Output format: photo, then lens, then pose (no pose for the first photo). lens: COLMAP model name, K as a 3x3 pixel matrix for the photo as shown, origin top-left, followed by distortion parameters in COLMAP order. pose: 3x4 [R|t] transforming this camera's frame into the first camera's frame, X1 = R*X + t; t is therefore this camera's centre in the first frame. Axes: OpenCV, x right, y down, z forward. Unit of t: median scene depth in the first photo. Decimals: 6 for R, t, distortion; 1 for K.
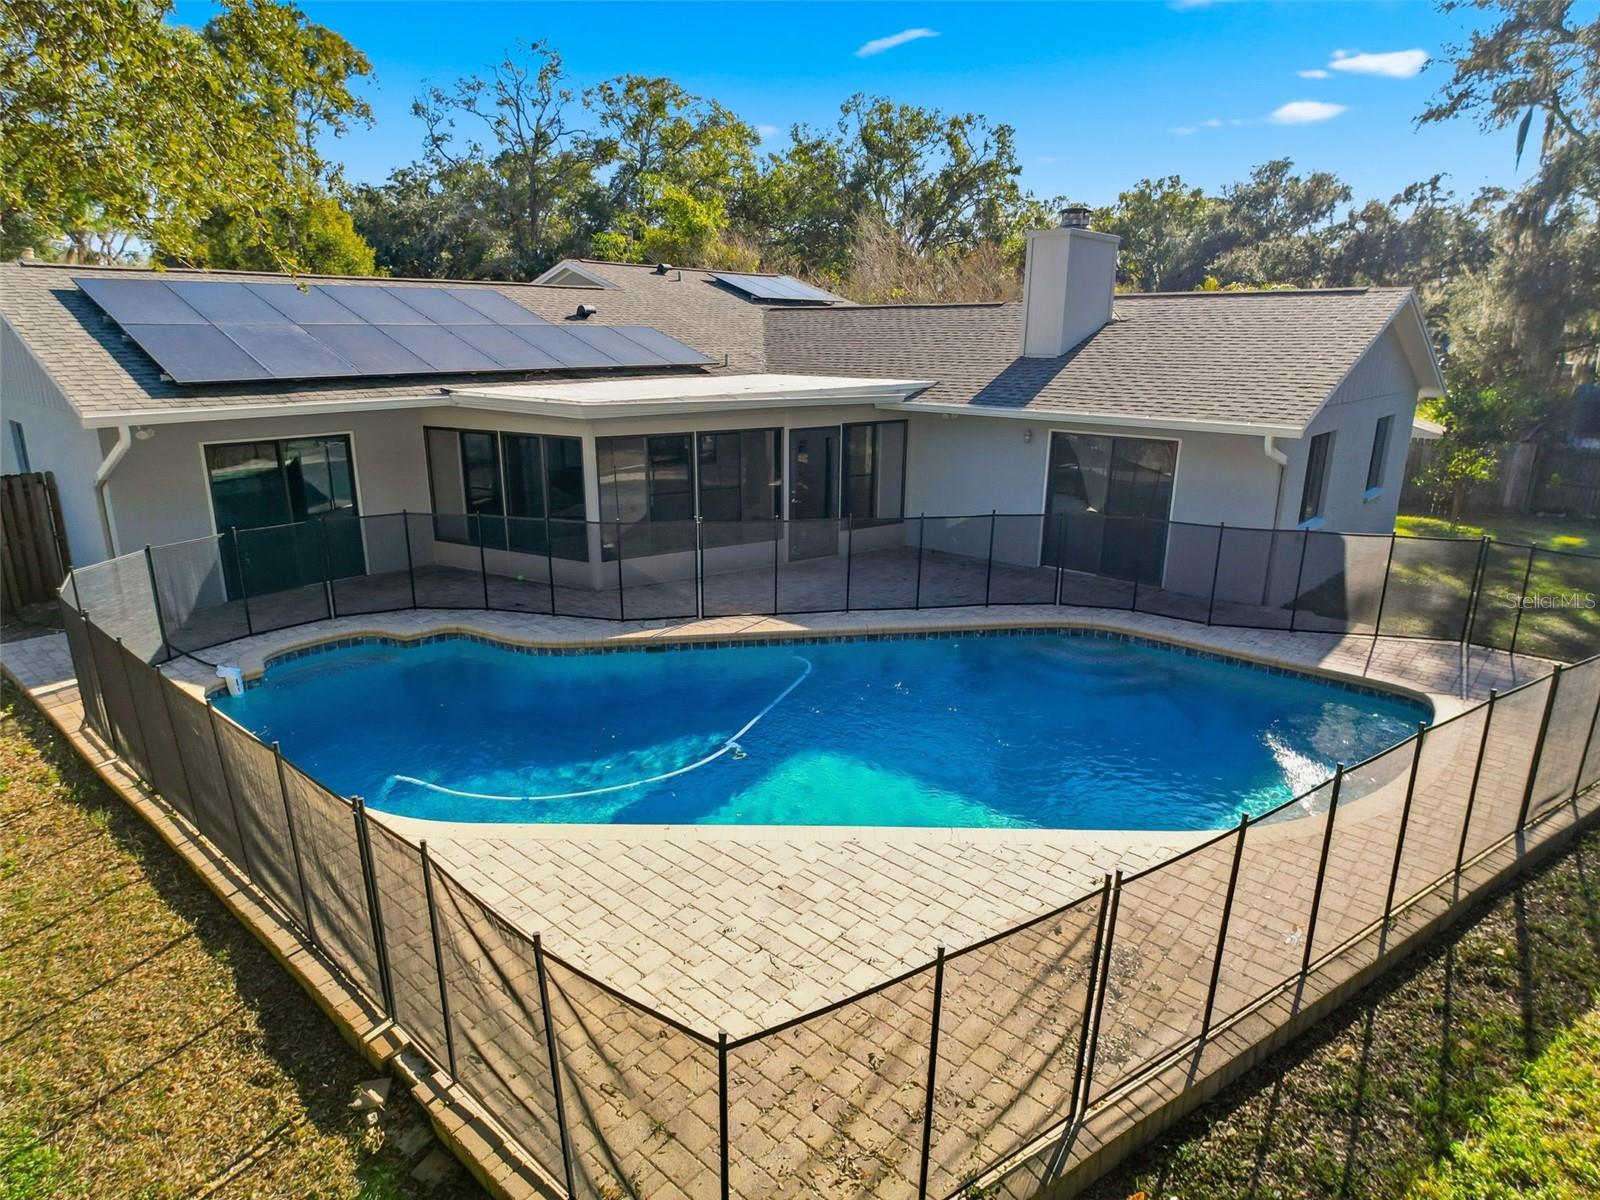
lens RADIAL K [[917.1, 0, 817.3], [0, 917.1, 599.8], [0, 0, 1]] dist [0.036387, -0.044966]
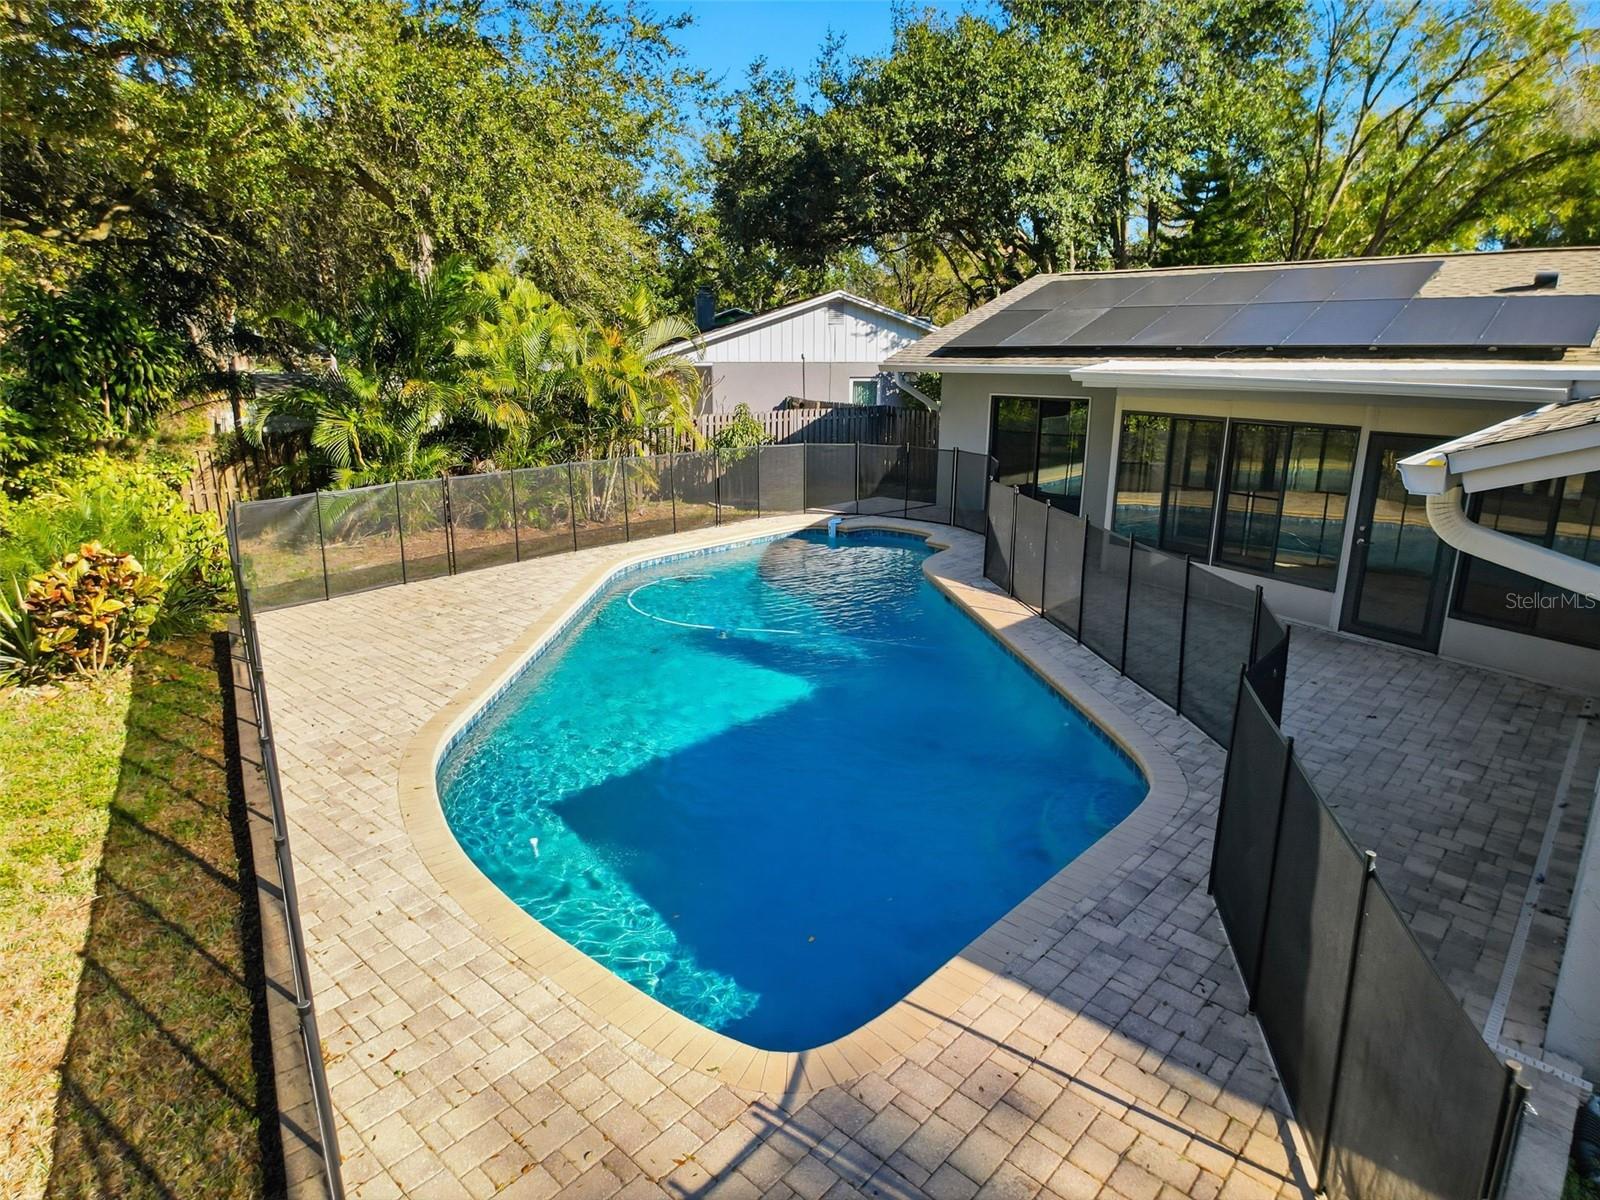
lens RADIAL K [[972.1, 0, 807.8], [0, 972.1, 588.4], [0, 0, 1]] dist [-0.005831, -0.004397]
pose [[-0.029732, 0.244712, -0.969140, 0.201311], [-0.274894, 0.930180, 0.243308, -0.041128], [0.961015, 0.273645, 0.039614, 0.177473]]
